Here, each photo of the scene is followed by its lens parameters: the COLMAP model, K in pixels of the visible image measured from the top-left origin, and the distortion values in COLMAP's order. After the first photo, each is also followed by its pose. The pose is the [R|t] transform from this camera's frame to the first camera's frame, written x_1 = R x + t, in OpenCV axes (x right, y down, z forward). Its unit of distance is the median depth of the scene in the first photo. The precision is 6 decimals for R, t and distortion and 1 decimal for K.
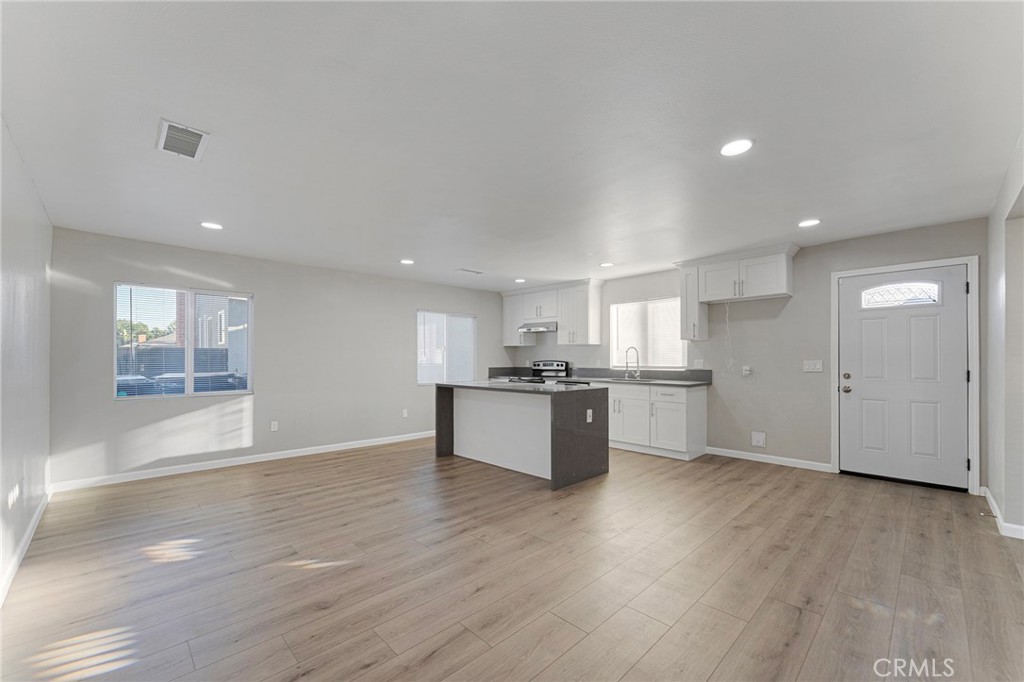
lens RADIAL K [[410.6, 0, 512.8], [0, 410.6, 356.8], [0, 0, 1]] dist [-0.001248, -0.000045]
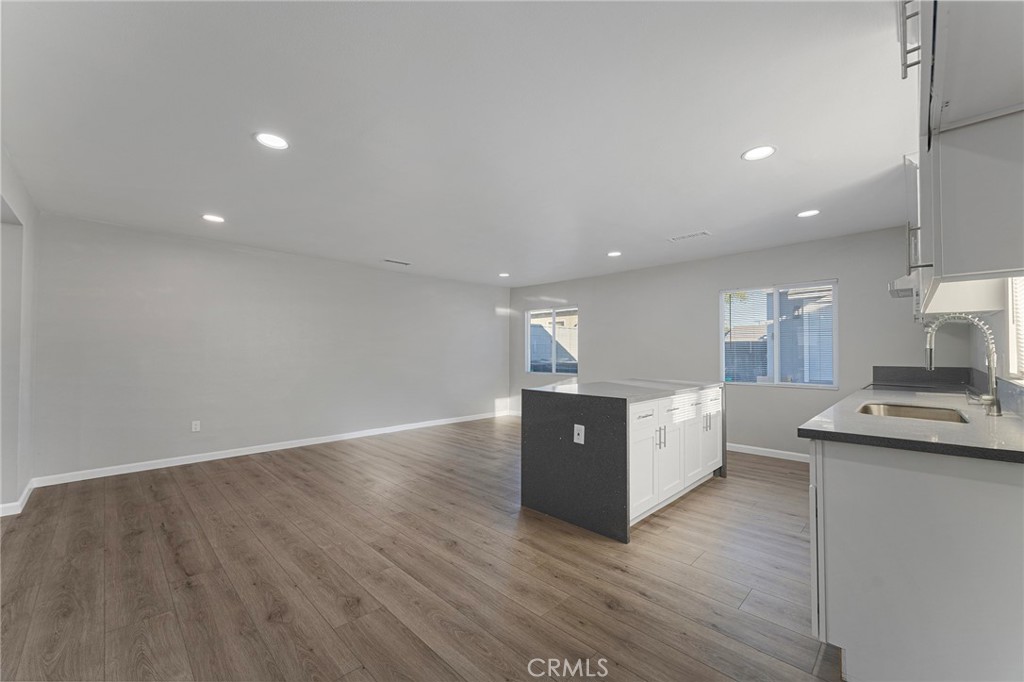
lens RADIAL K [[408.8, 0, 515.4], [0, 408.8, 343.8], [0, 0, 1]] dist [-0.000562, -0.000207]
pose [[0.013771, -0.019028, -0.999724, 1.120432], [0.005532, 0.999805, -0.018953, 0.008514], [0.999890, -0.005269, 0.013874, 1.144874]]
